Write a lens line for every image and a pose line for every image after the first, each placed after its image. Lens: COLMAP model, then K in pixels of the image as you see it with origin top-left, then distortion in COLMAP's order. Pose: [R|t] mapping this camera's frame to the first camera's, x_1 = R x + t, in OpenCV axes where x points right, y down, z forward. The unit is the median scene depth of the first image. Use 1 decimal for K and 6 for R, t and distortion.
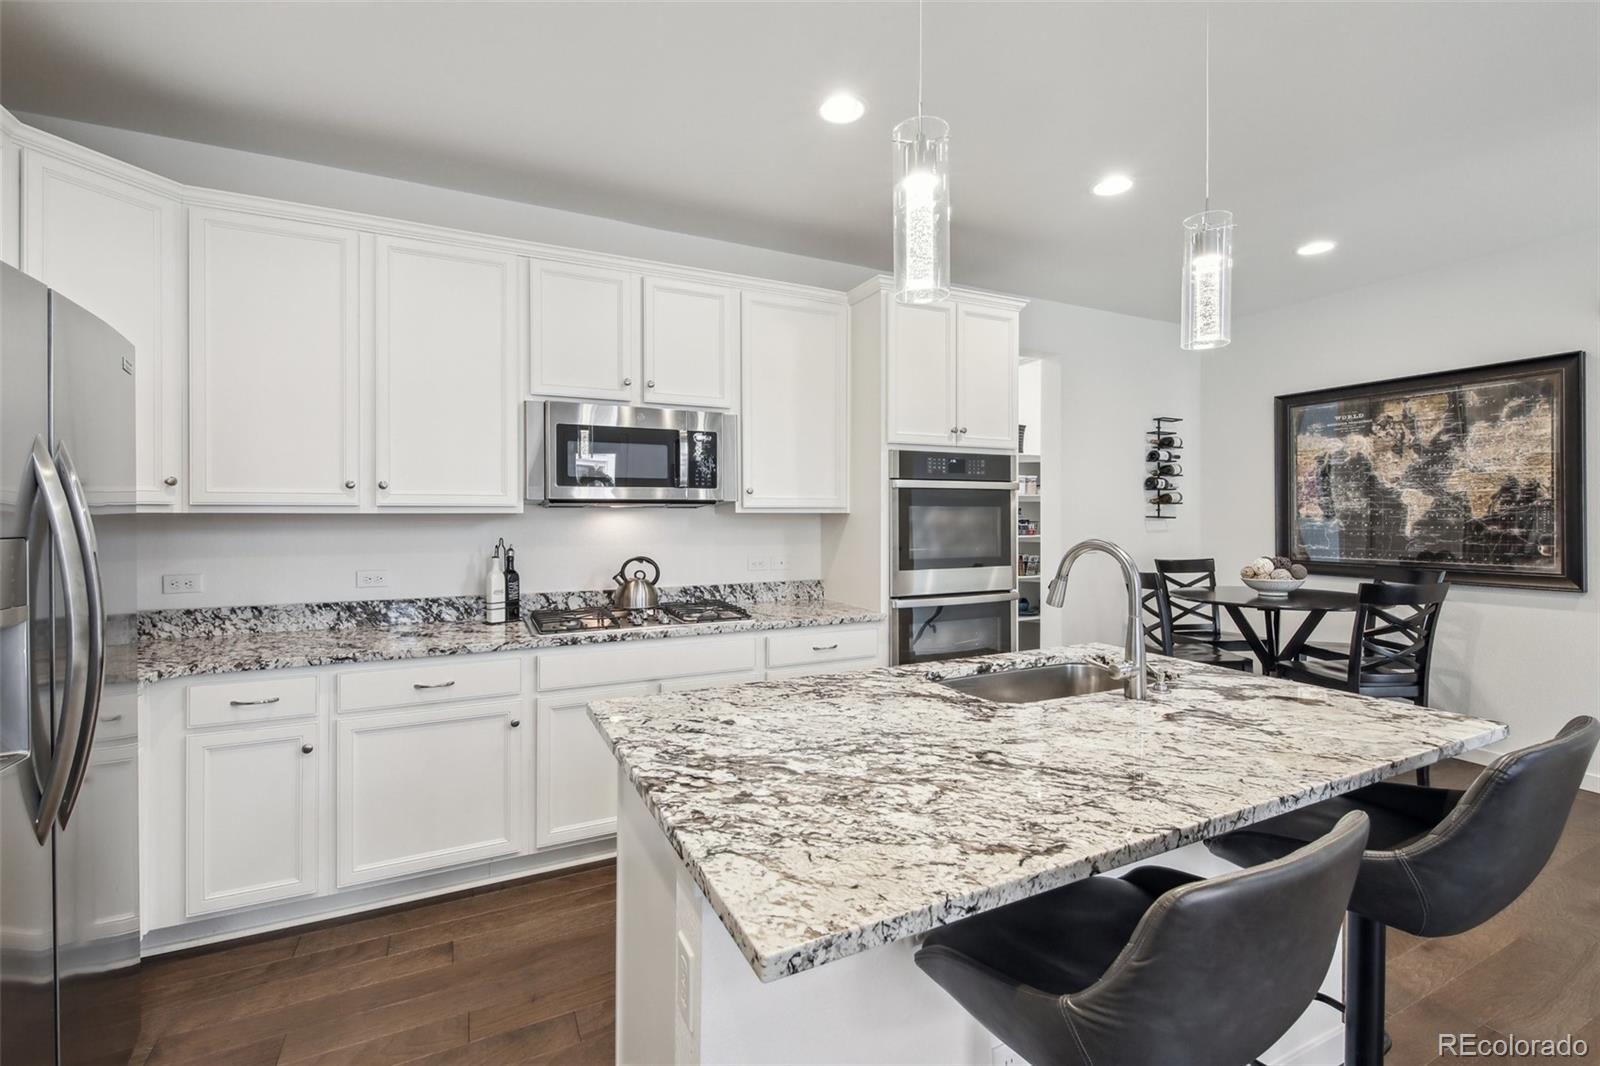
lens RADIAL K [[693.8, 0, 803.7], [0, 693.8, 518.4], [0, 0, 1]] dist [0.019324, 0.000027]
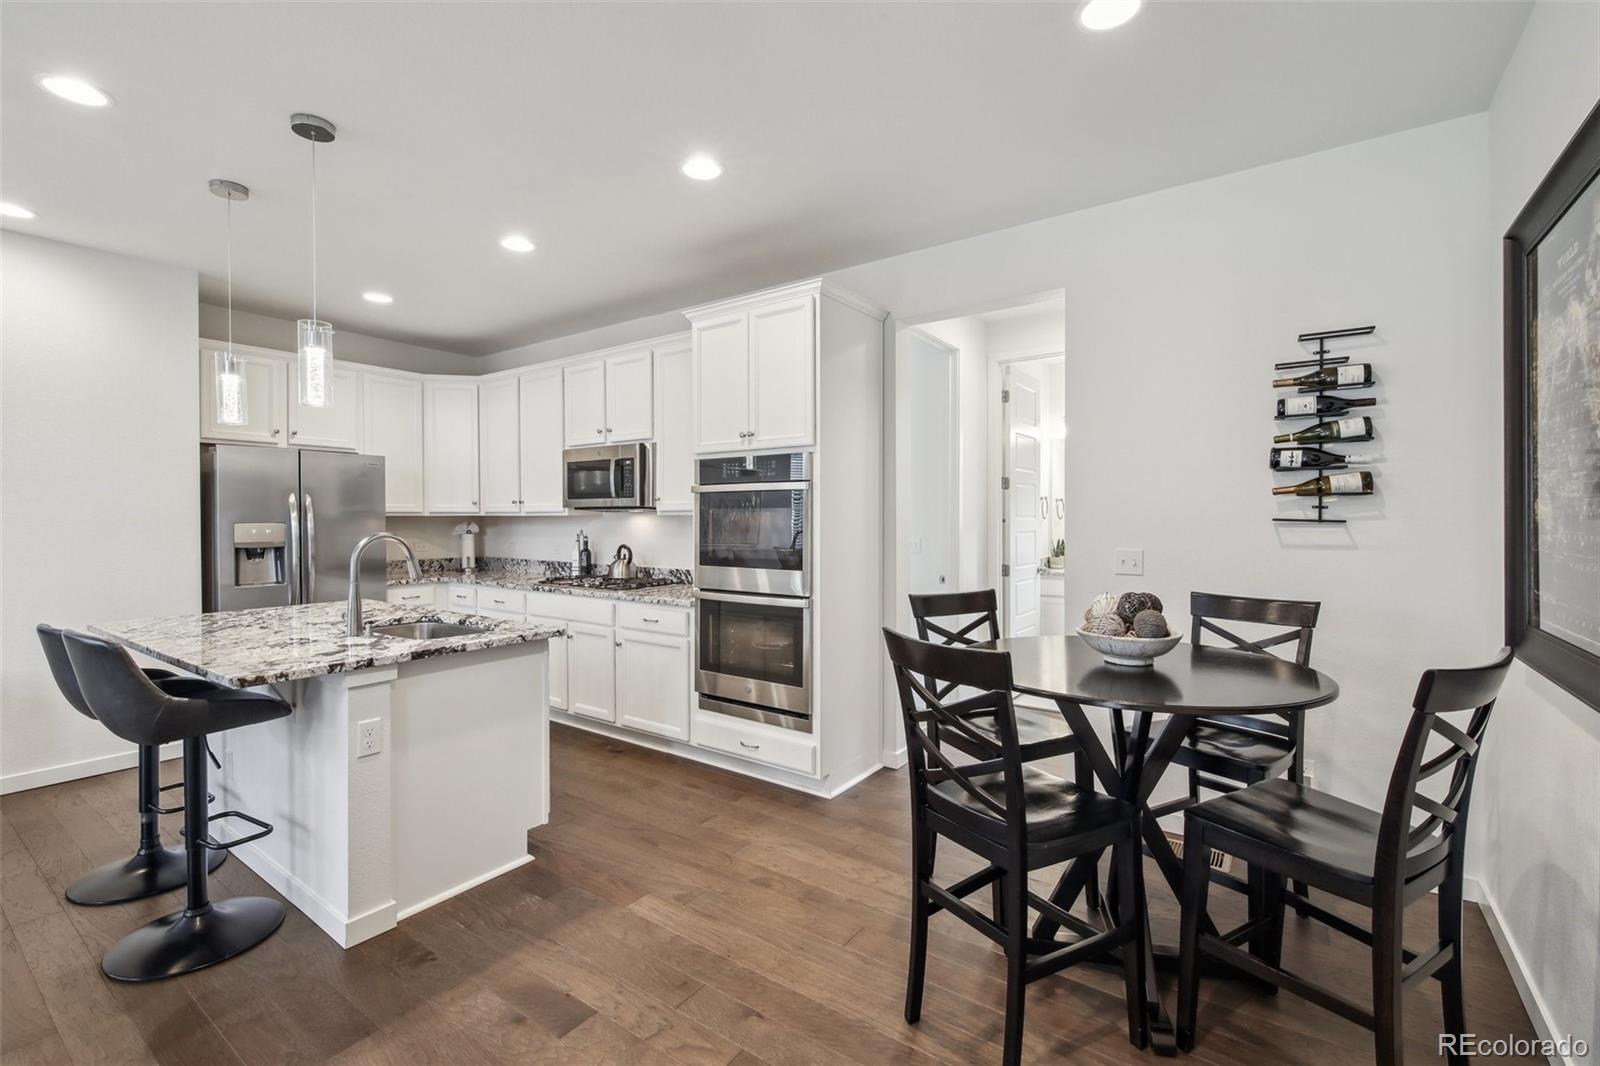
lens RADIAL K [[693.8, 0, 803.7], [0, 693.8, 518.4], [0, 0, 1]] dist [0.019324, 0.000027]
pose [[0.467911, 0.002008, -0.883773, 1.215340], [-0.005019, 0.999987, -0.000385, -0.002465], [0.883761, 0.004616, 0.467915, 0.615924]]
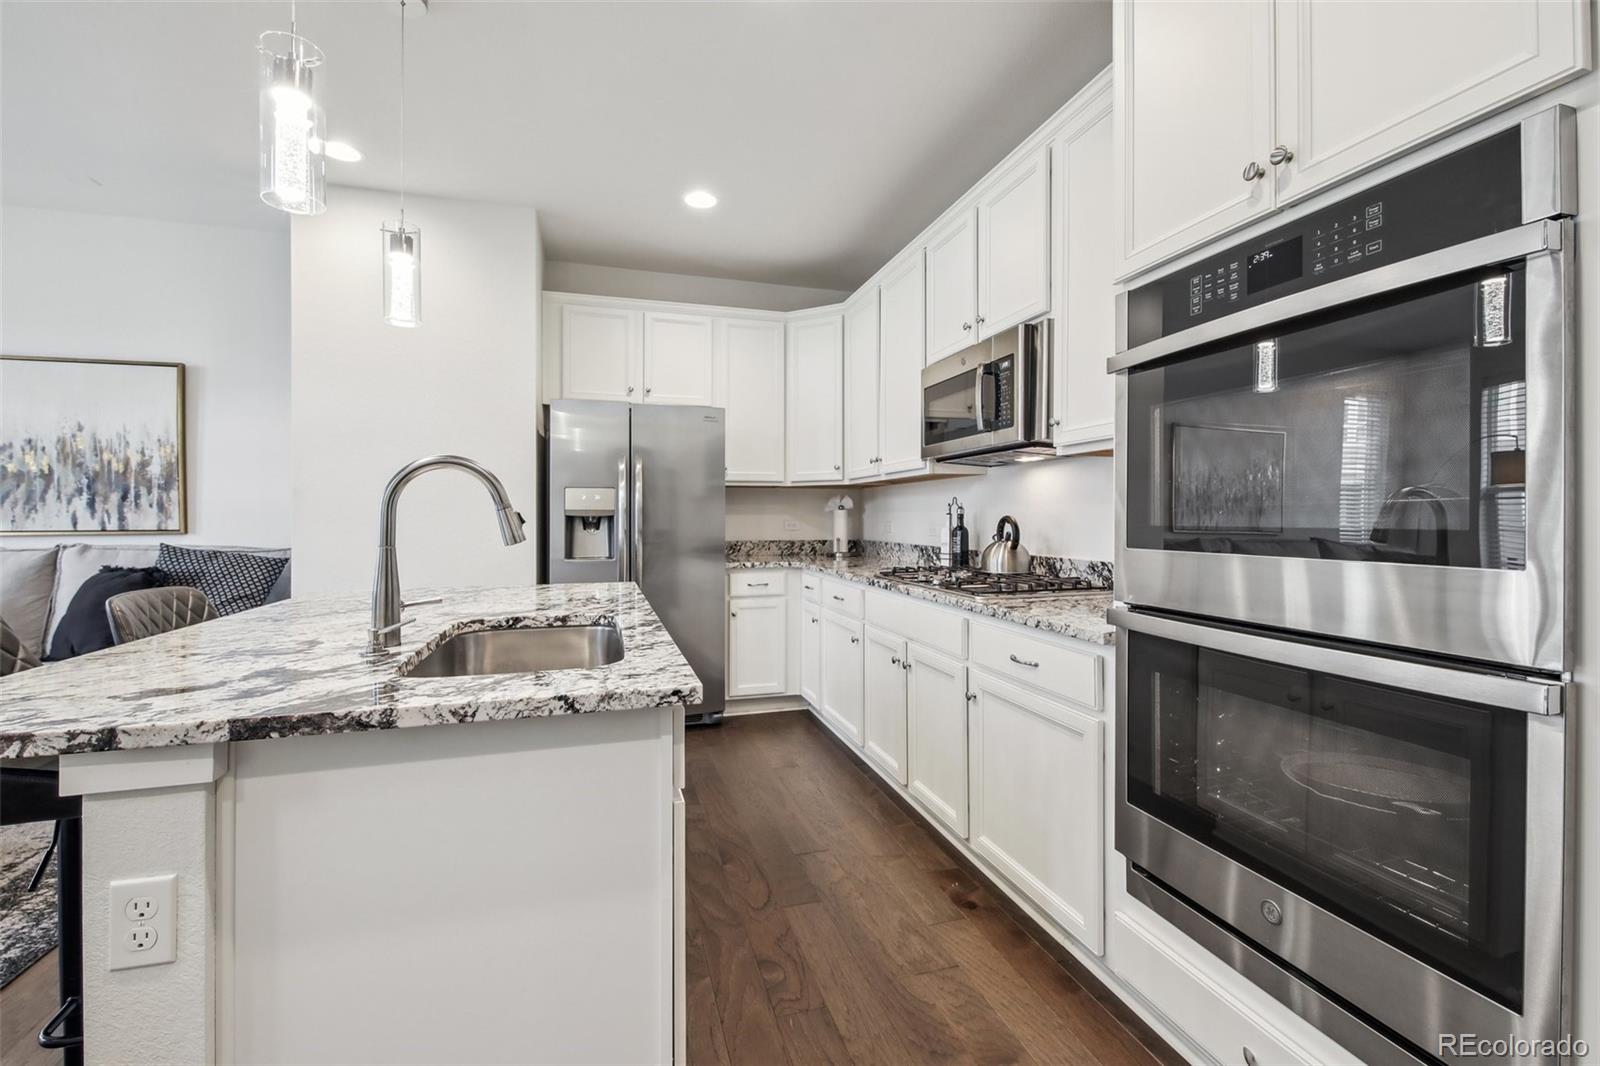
lens RADIAL K [[685.8, 0, 802.6], [0, 685.8, 517.9], [0, 0, 1]] dist [0.001444, -0.000118]
pose [[-0.173776, 0.001038, -0.984785, 0.627349], [-0.005536, 0.999983, 0.002031, 0.055011], [0.984770, 0.005804, -0.173768, 0.860324]]
